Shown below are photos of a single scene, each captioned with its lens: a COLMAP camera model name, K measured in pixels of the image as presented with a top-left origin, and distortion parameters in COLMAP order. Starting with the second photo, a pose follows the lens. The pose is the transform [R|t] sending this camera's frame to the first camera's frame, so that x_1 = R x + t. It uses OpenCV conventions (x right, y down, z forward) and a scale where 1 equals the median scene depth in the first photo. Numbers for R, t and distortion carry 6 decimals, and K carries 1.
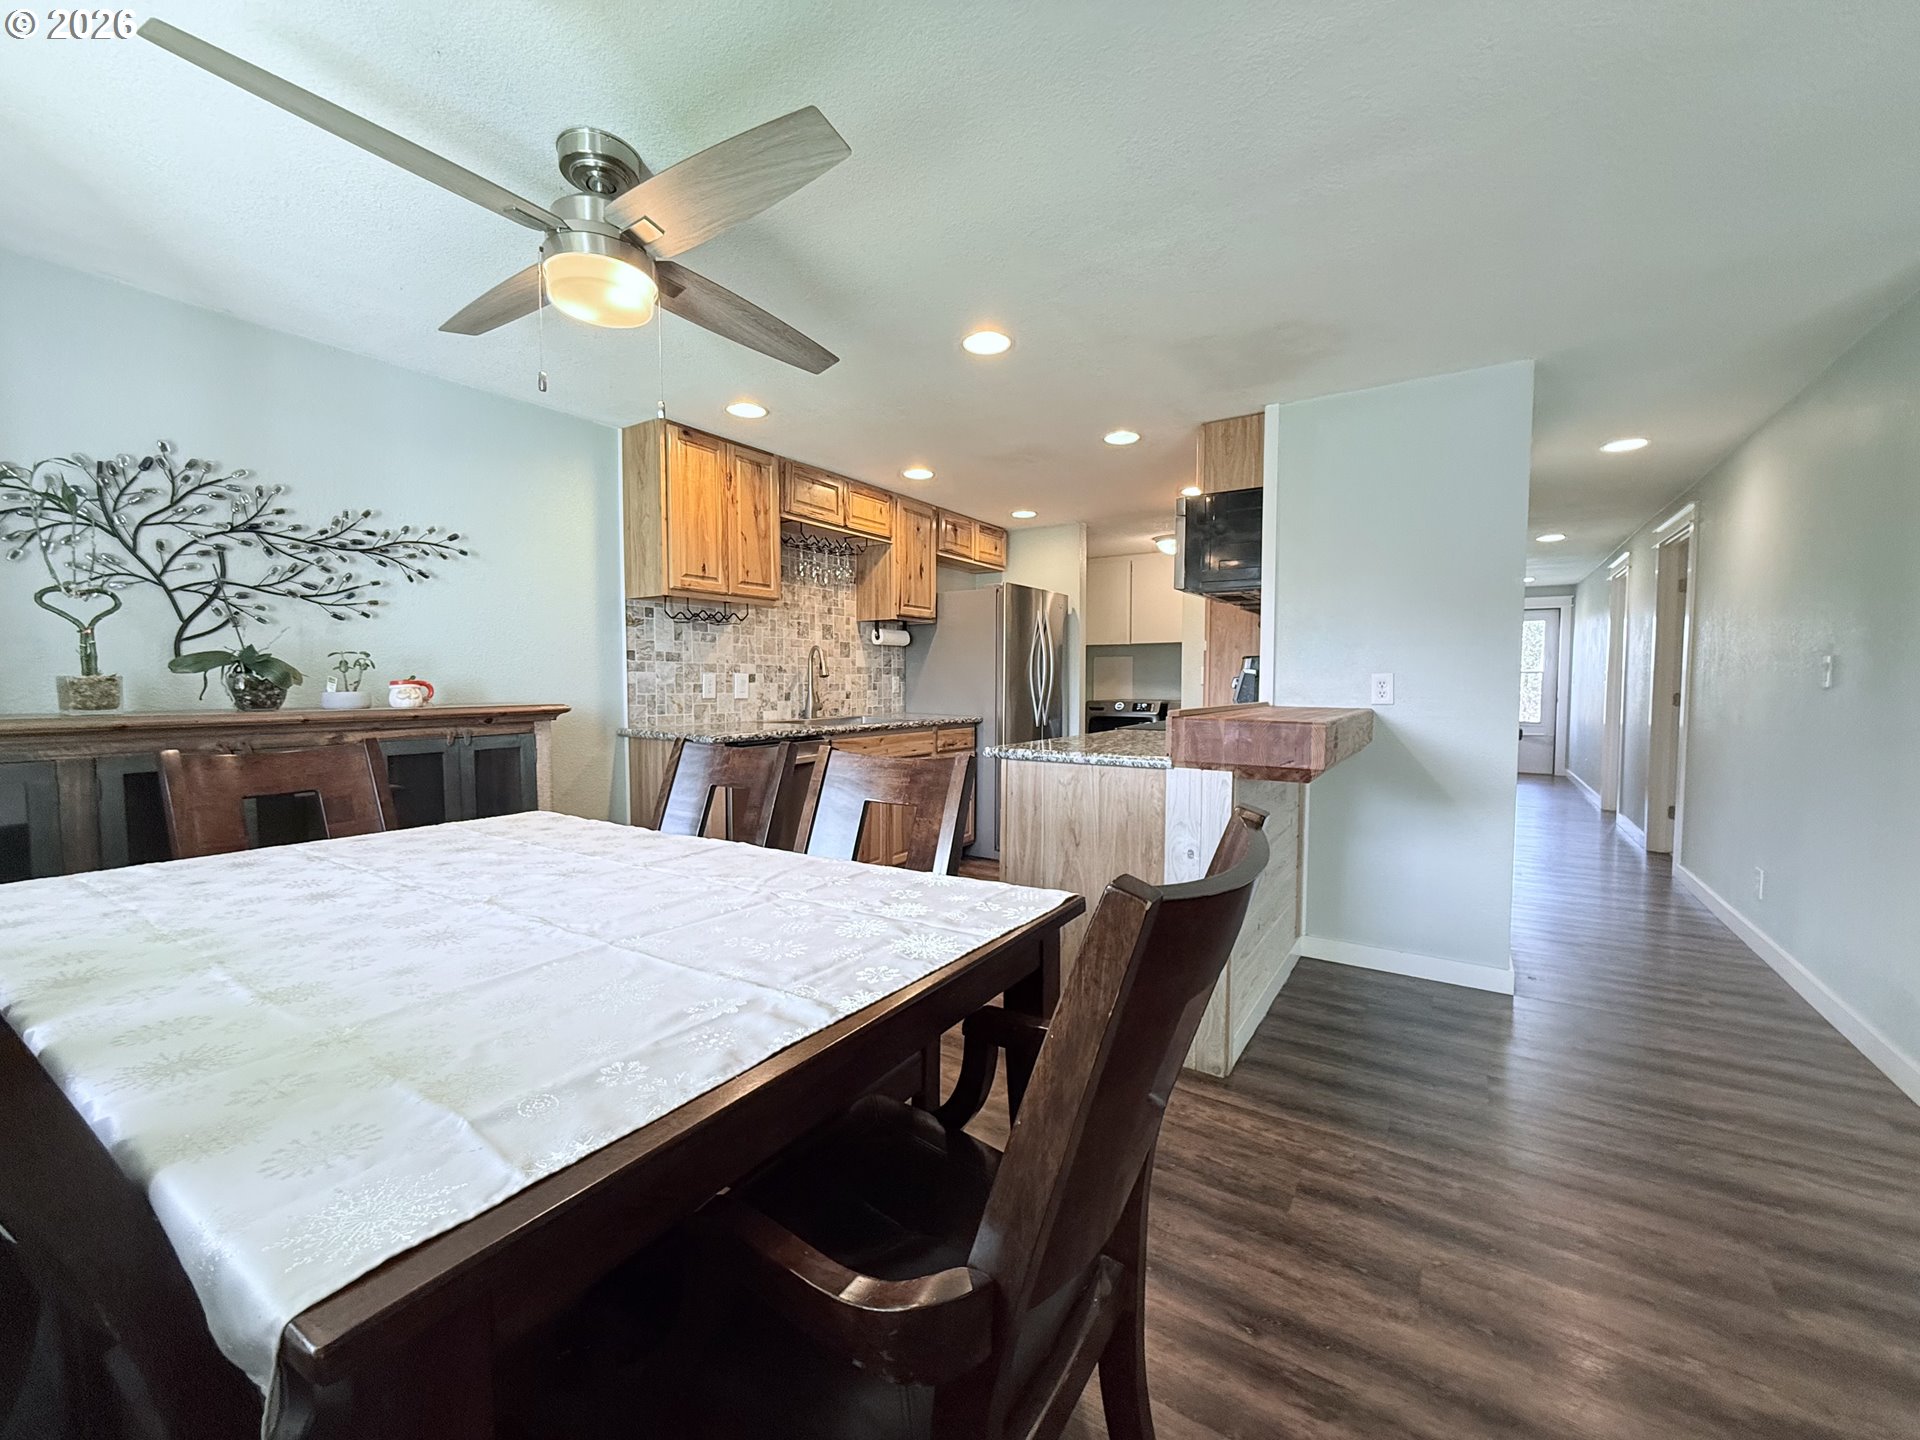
lens RADIAL K [[762.9, 0, 971.9], [0, 762.9, 722.4], [0, 0, 1]] dist [0.003436, -0.001050]
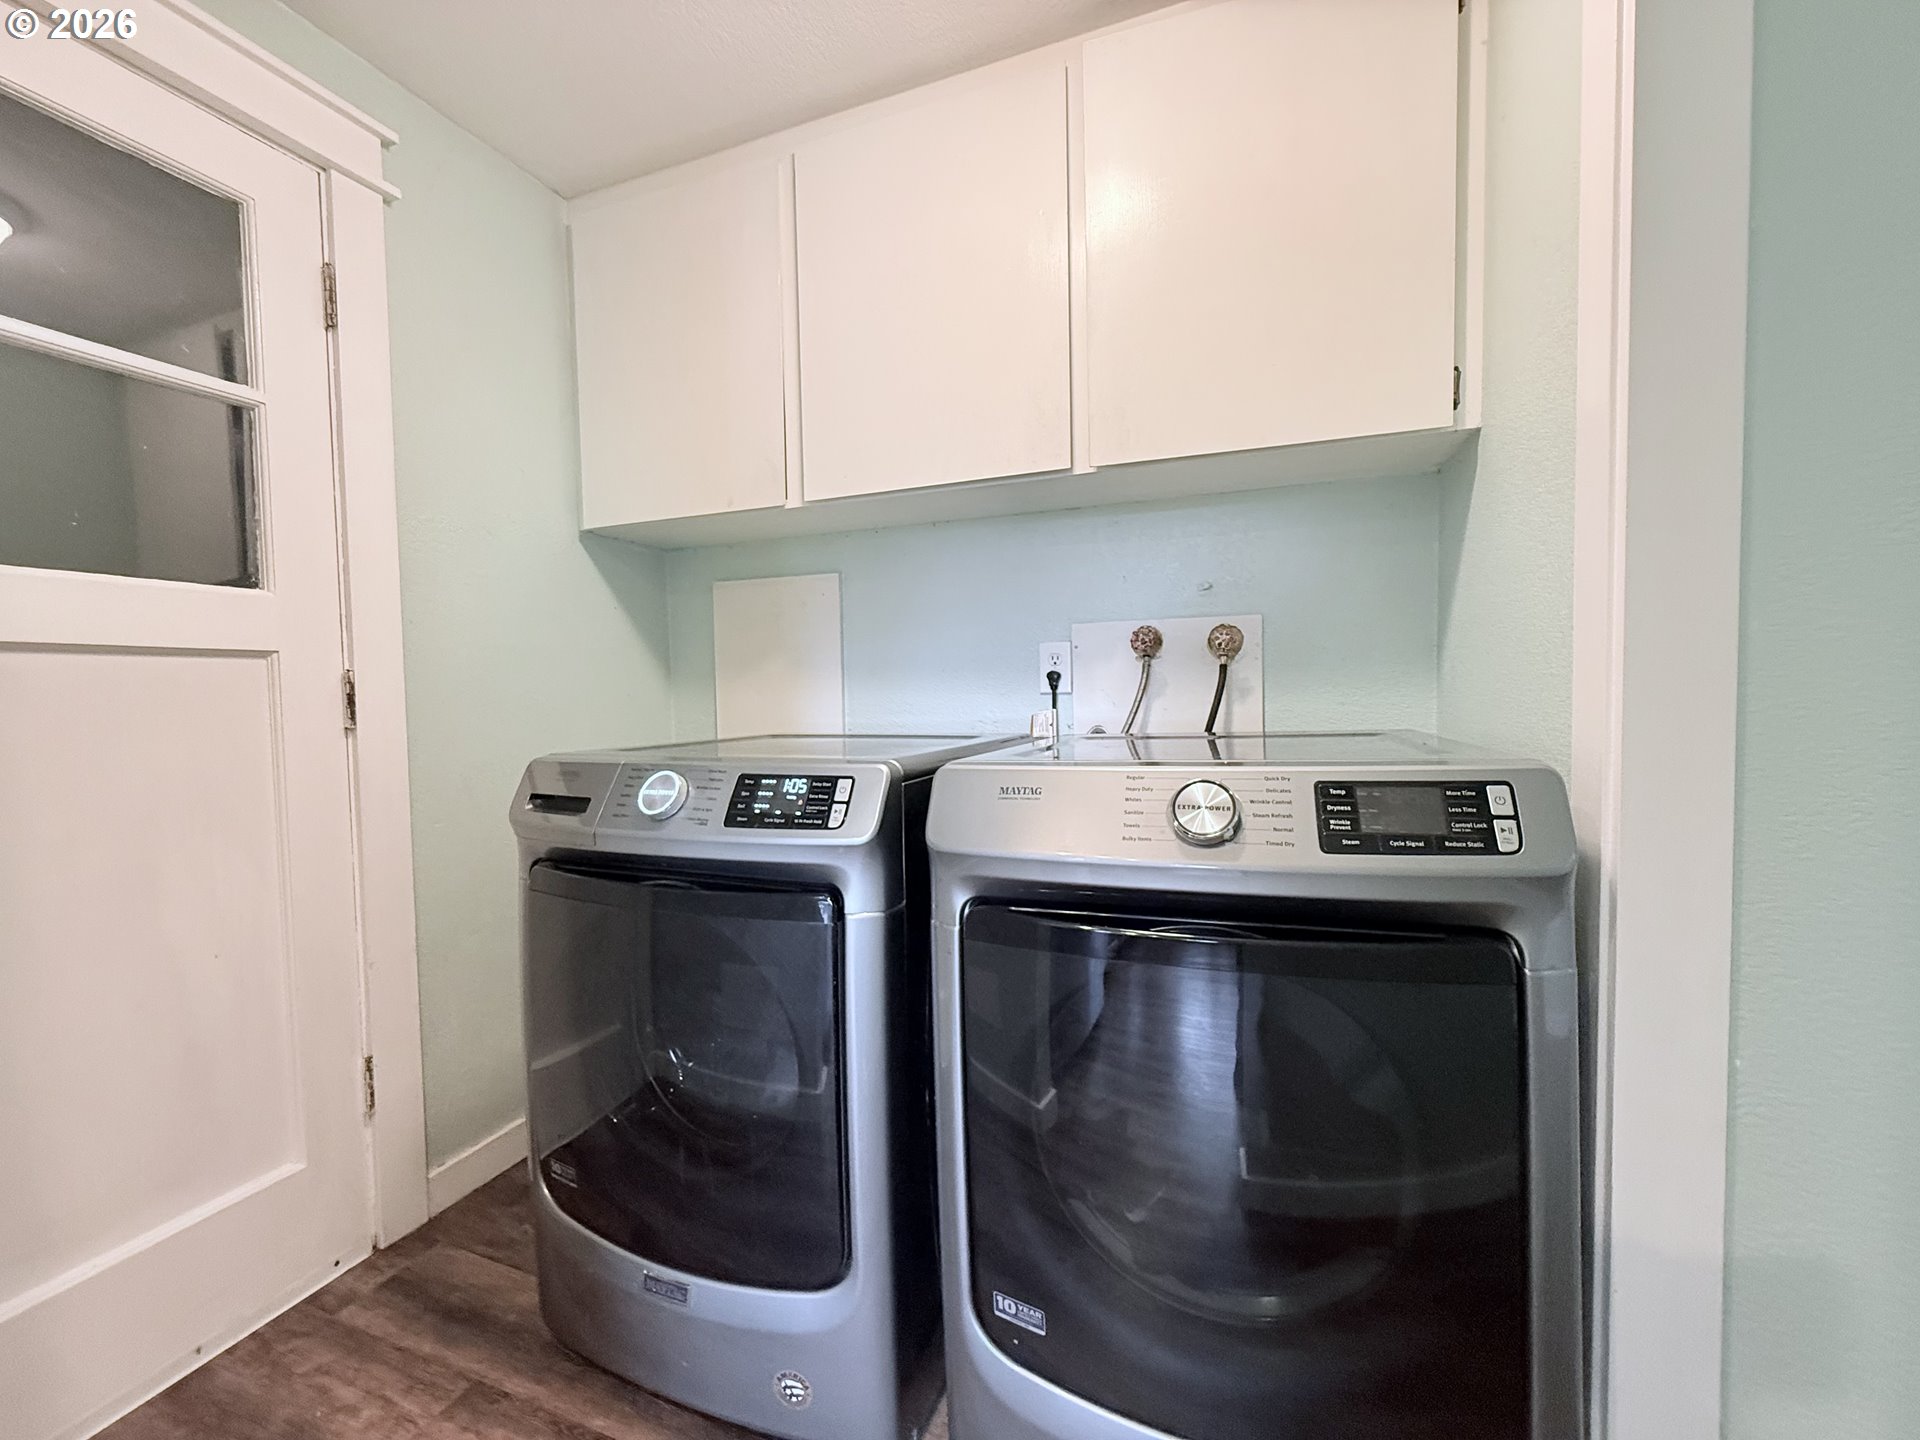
lens RADIAL K [[762.9, 0, 963.6], [0, 762.9, 717.8], [0, 0, 1]] dist [0.003436, -0.001050]
pose [[0.980238, -0.025258, 0.196204, 0.328449], [0.028871, 0.999462, -0.015576, -0.048512], [-0.195705, 0.020933, 0.980439, 1.191058]]
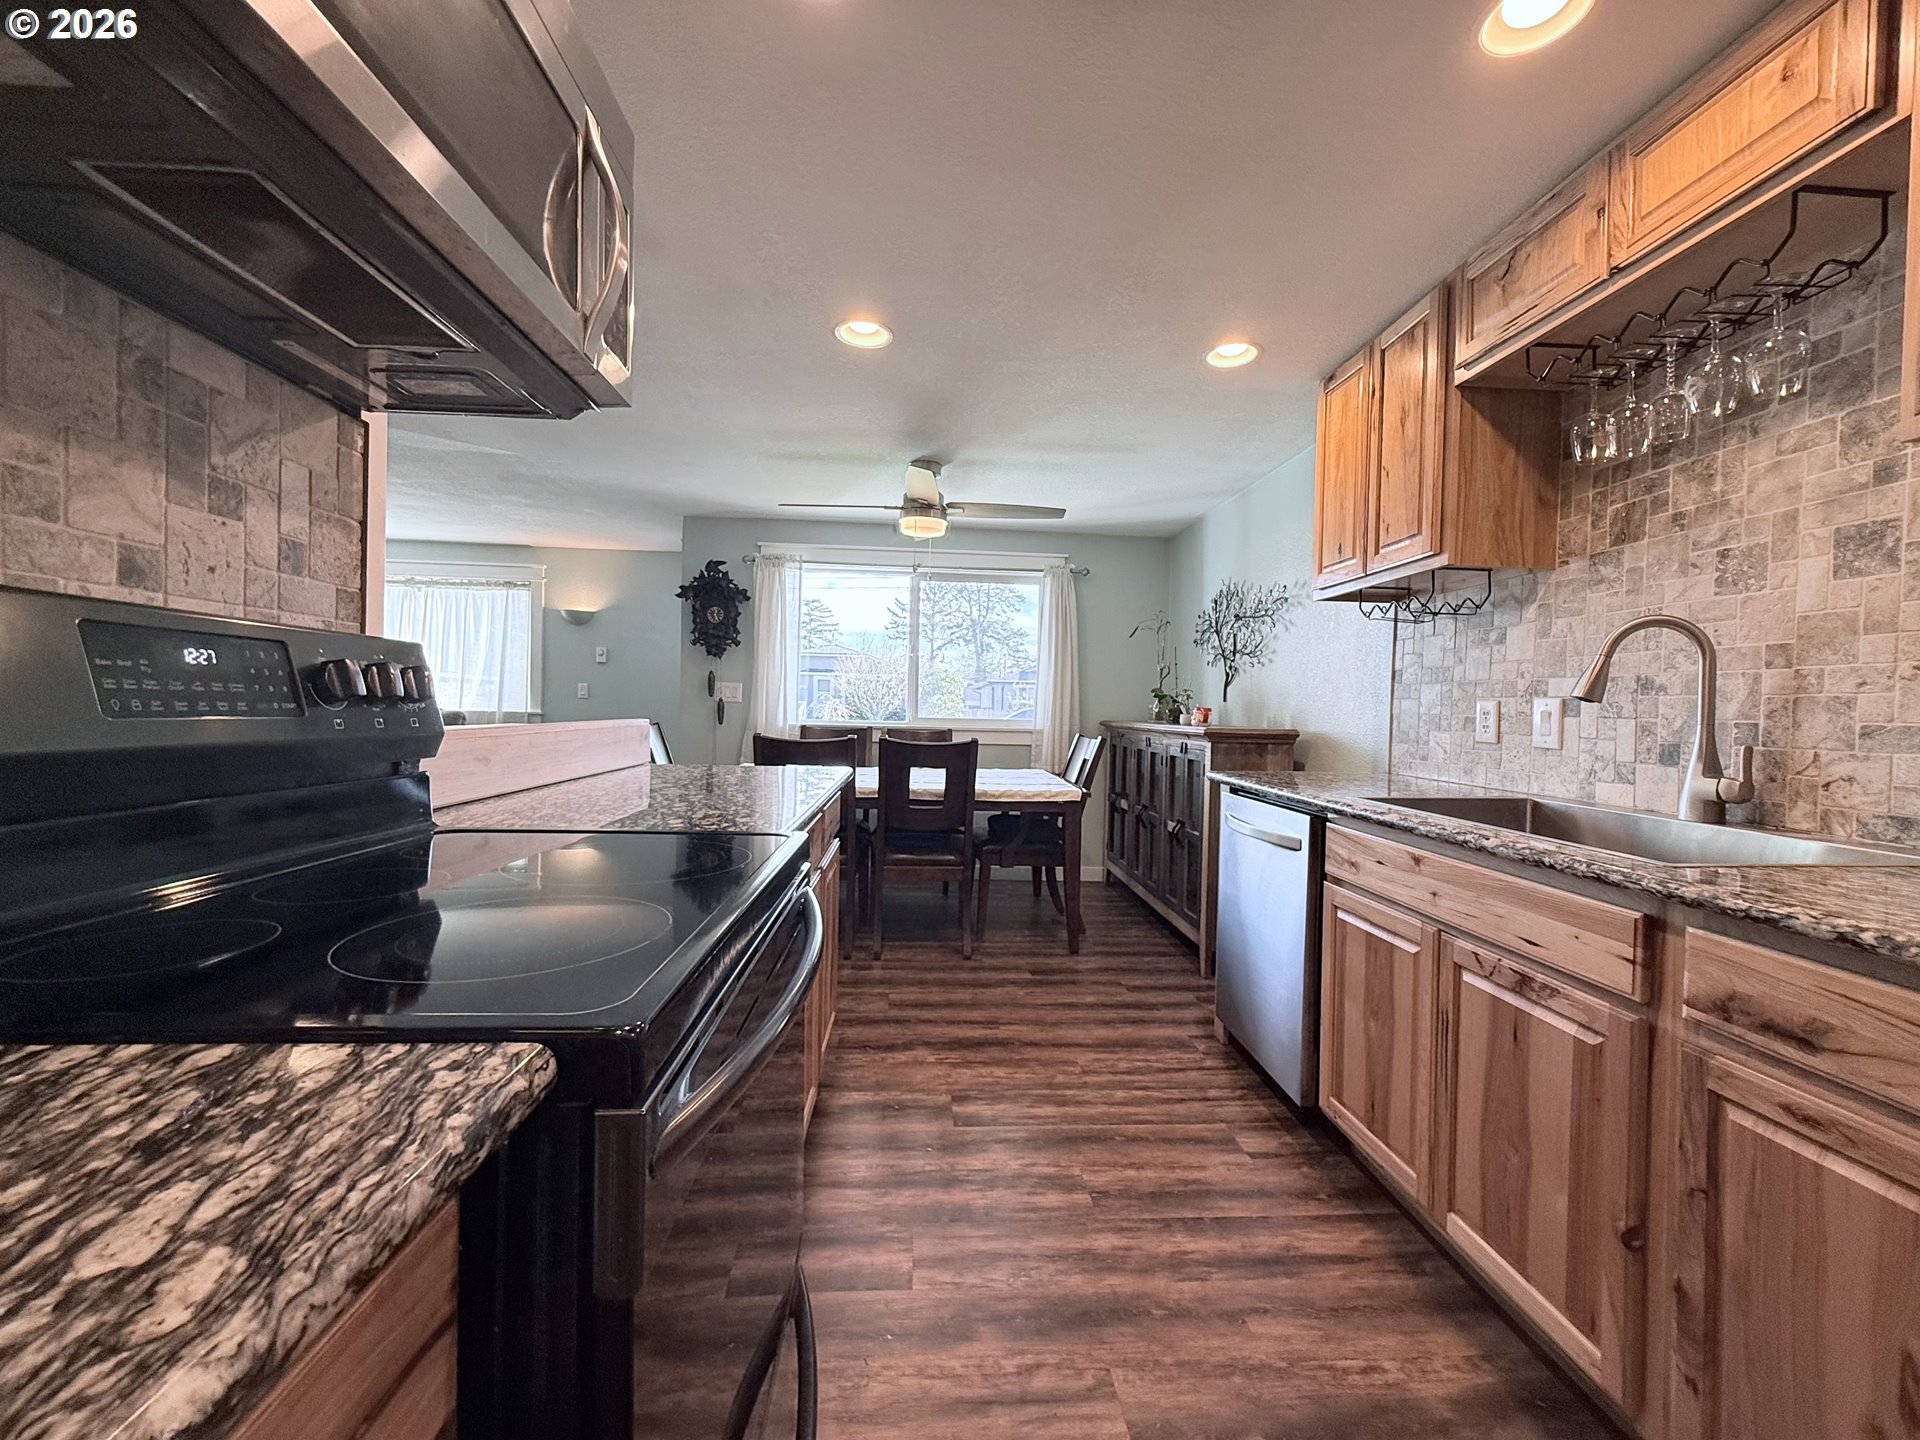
lens RADIAL K [[762.9, 0, 960.3], [0, 762.9, 721.3], [0, 0, 1]] dist [0.003436, -0.001050]
pose [[-0.806566, -0.008887, -0.591078, 0.271461], [-0.057035, 0.996392, 0.062847, -0.053301], [0.588387, 0.084402, -0.804162, 1.073565]]
